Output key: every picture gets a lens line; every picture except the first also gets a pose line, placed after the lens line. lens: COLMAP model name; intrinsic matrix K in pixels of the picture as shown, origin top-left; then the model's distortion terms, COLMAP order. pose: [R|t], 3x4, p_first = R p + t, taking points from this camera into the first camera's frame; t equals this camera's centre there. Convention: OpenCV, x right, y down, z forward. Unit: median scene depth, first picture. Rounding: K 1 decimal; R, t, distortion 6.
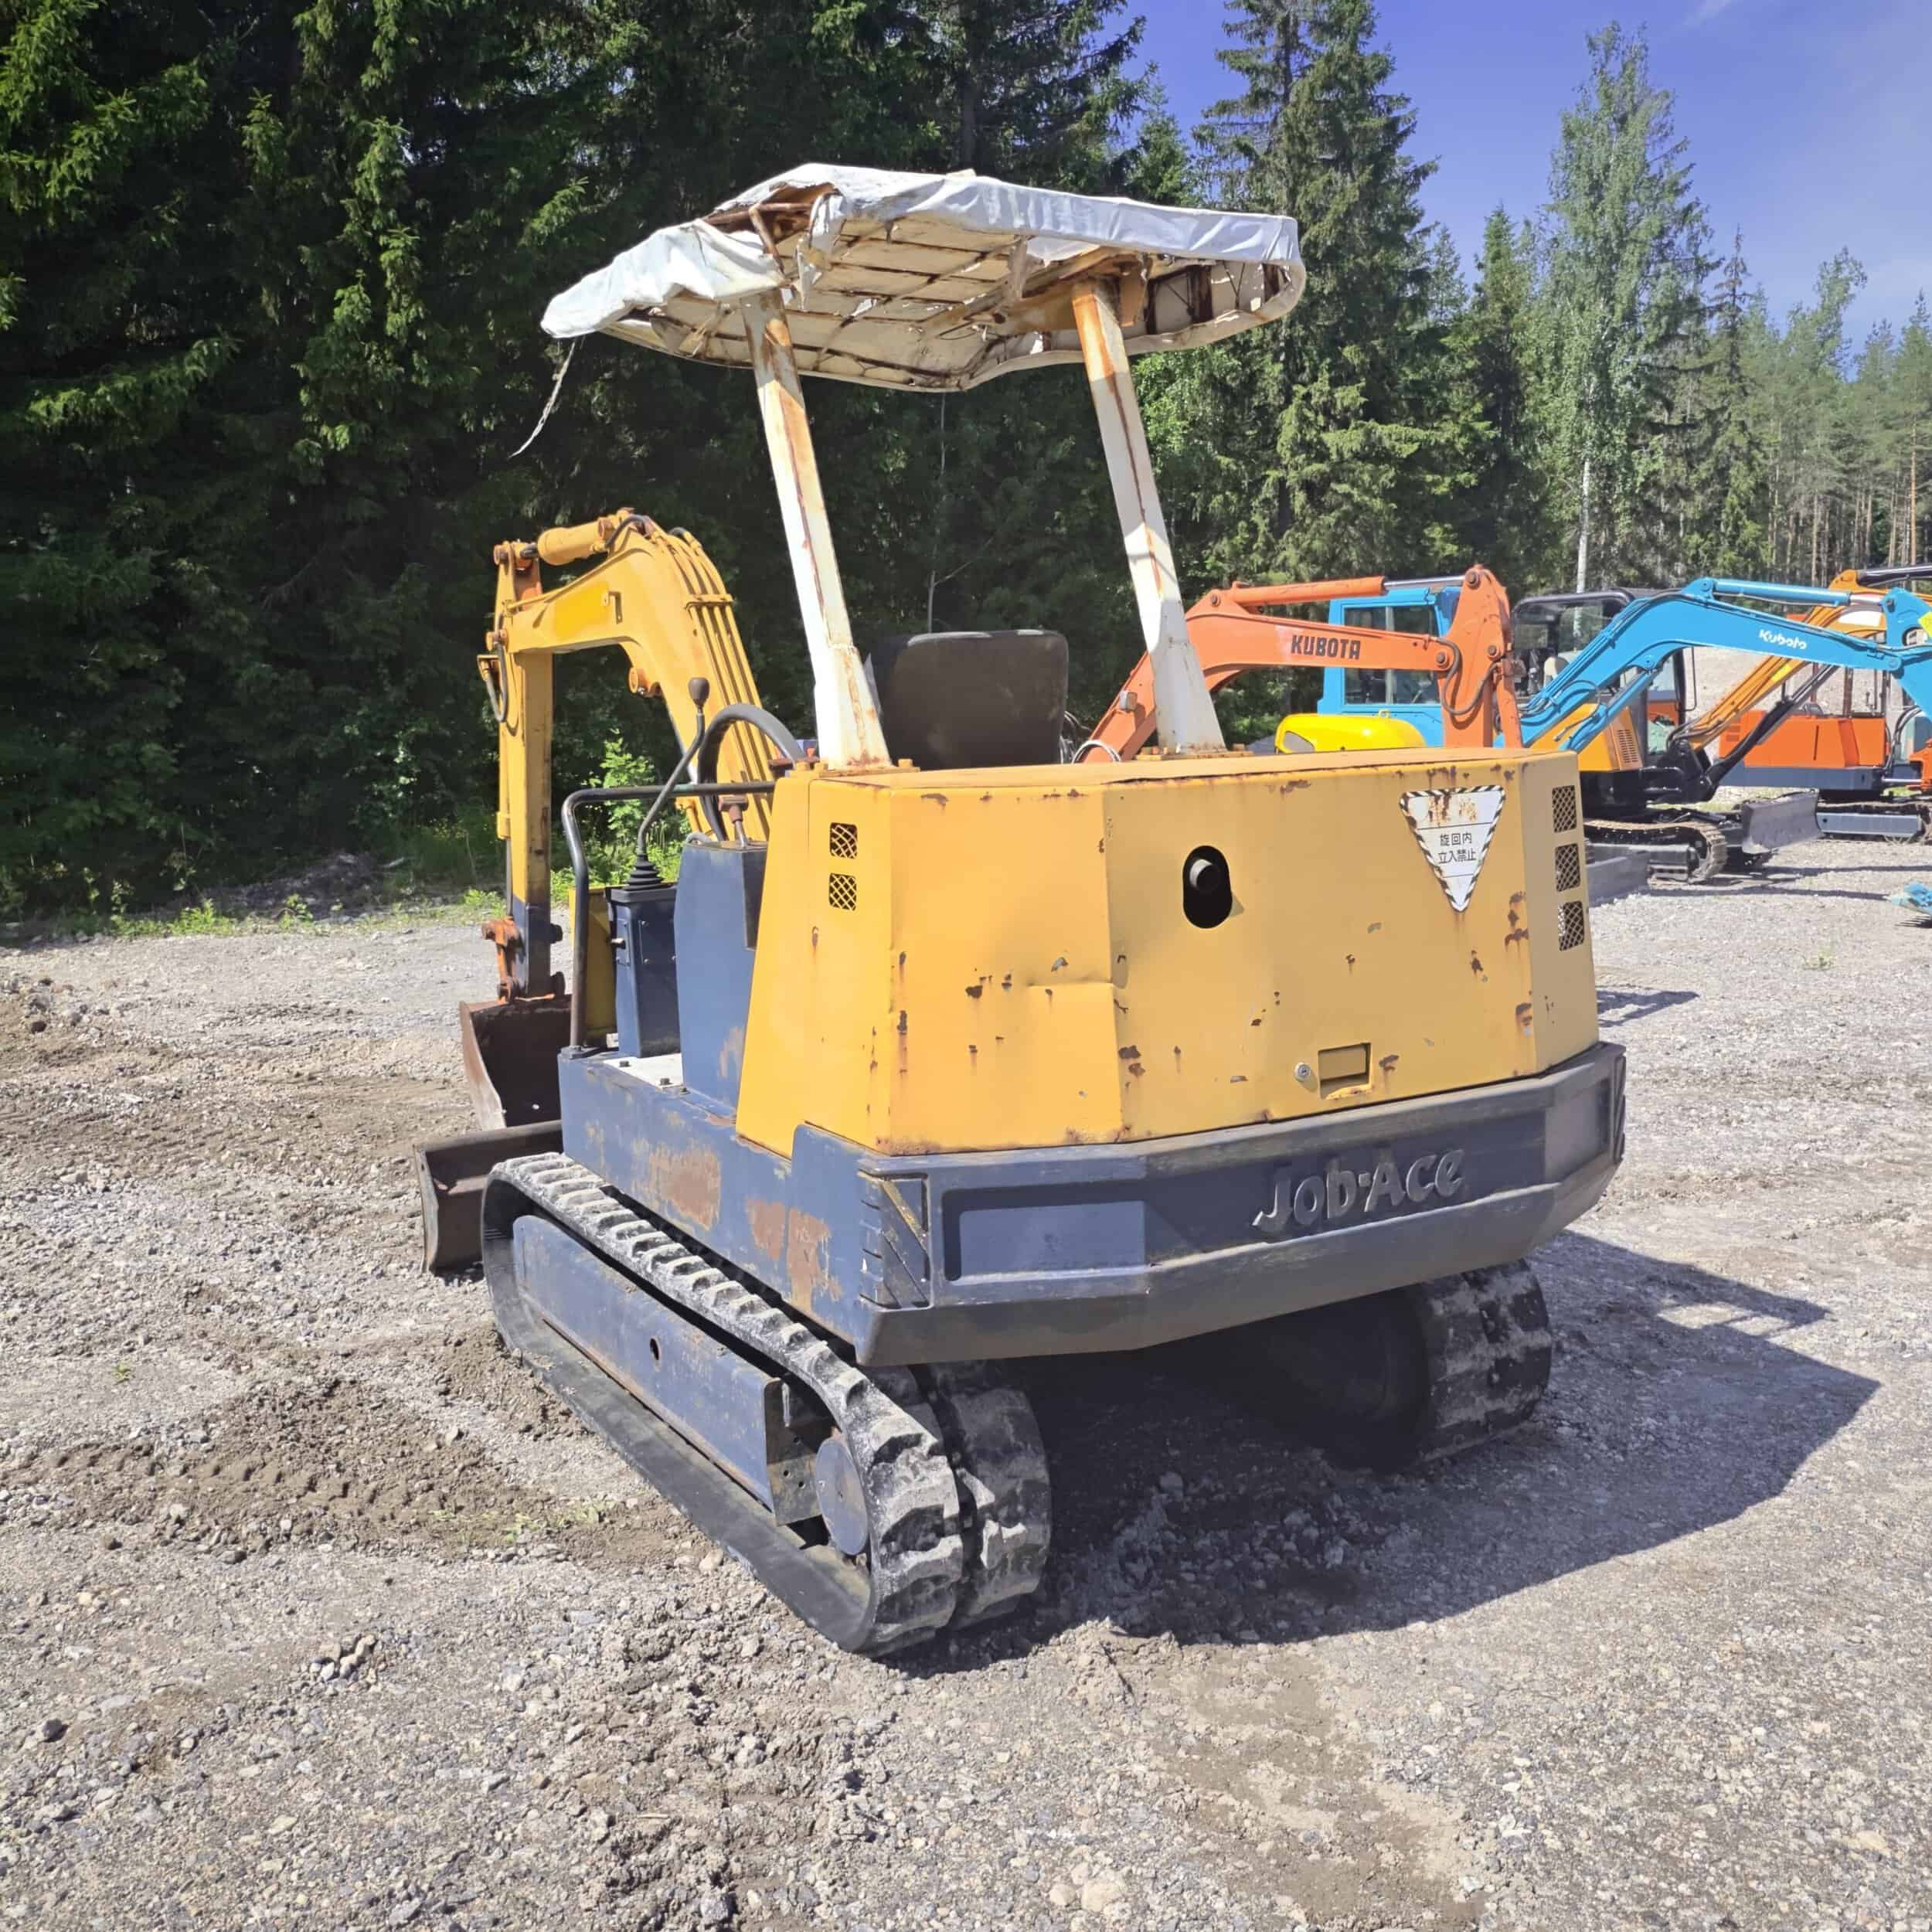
lens RADIAL K [[1797.0, 0, 976.6], [0, 1797.0, 954.0], [0, 0, 1]] dist [0.047266, -0.057150]
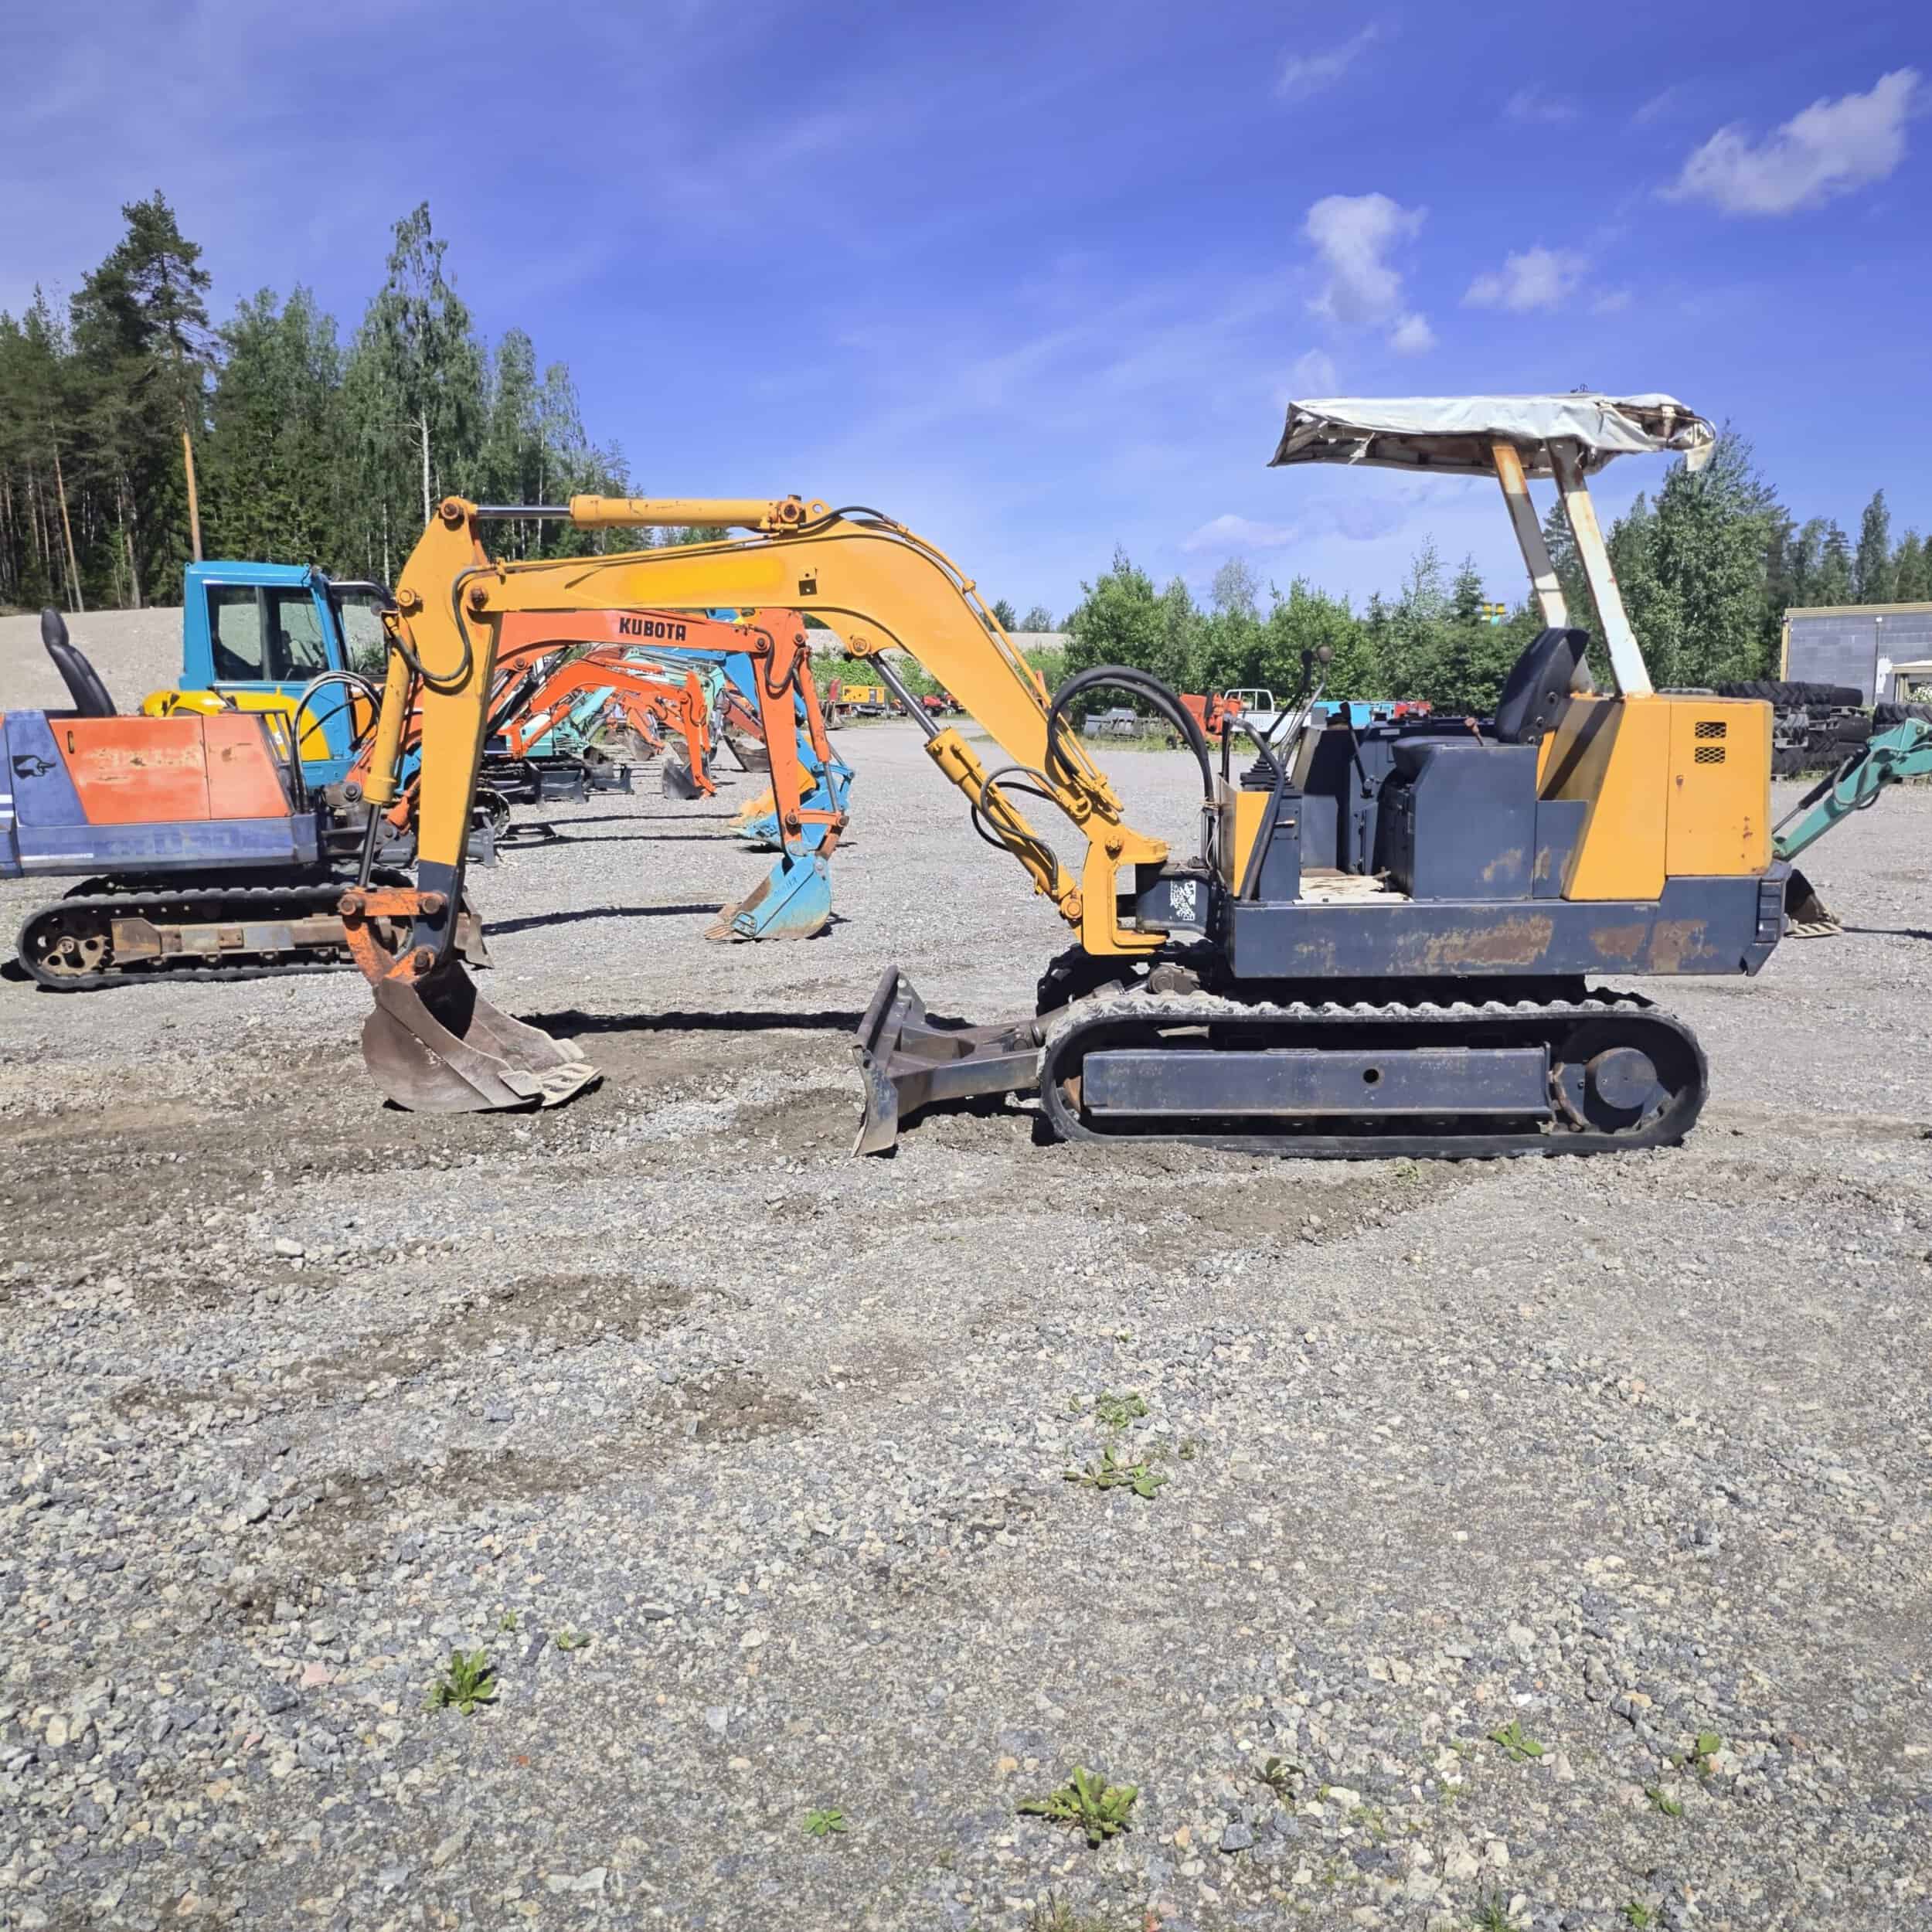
lens RADIAL K [[1789.0, 0, 966.0], [0, 1789.0, 966.0], [0, 0, 1]] dist [0.034894, -0.126644]
pose [[0.549812, -0.116124, 0.827177, -2.094065], [0.106731, 0.991938, 0.068312, -0.025219], [-0.828441, 0.050727, 0.557774, 0.535573]]
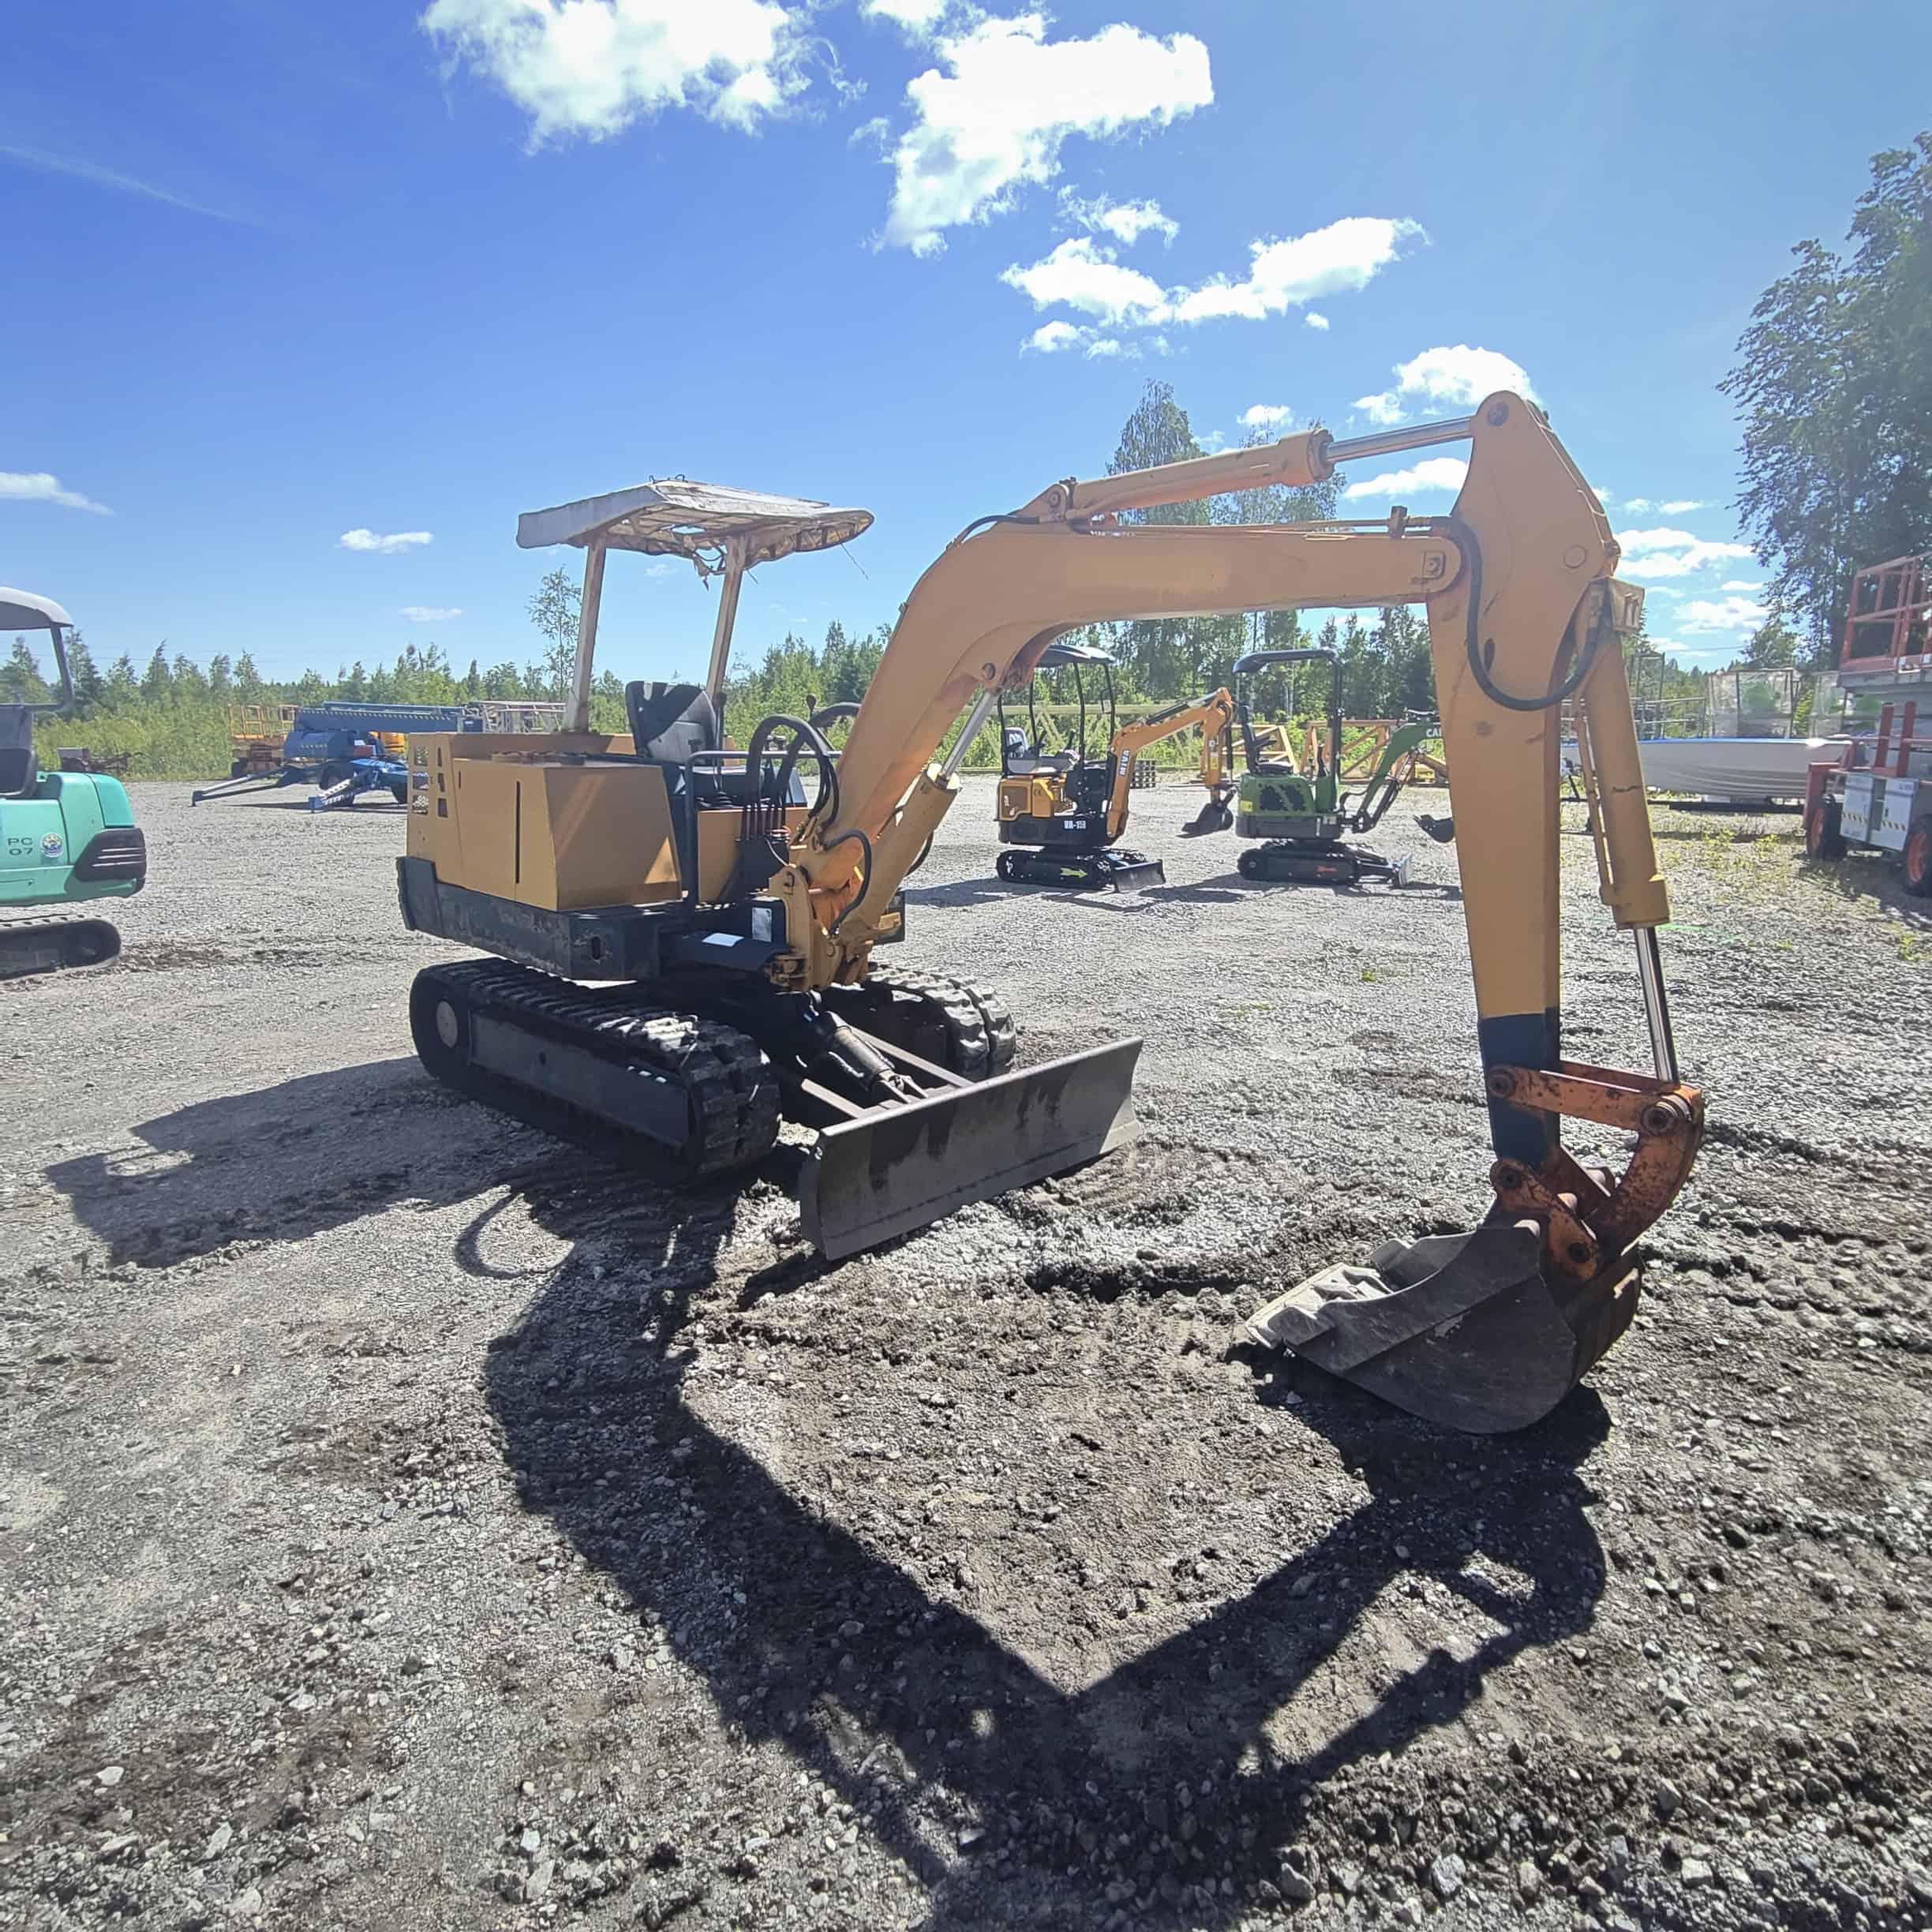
lens RADIAL K [[1204.8, 0, 973.6], [0, 1204.8, 956.3], [0, 0, 1]] dist [0.011434, 0.000488]
pose [[-0.962070, 0.066585, -0.264552, 0.056936], [-0.021483, 0.948253, 0.316789, -0.391019], [0.271955, 0.310457, -0.910855, 3.038351]]
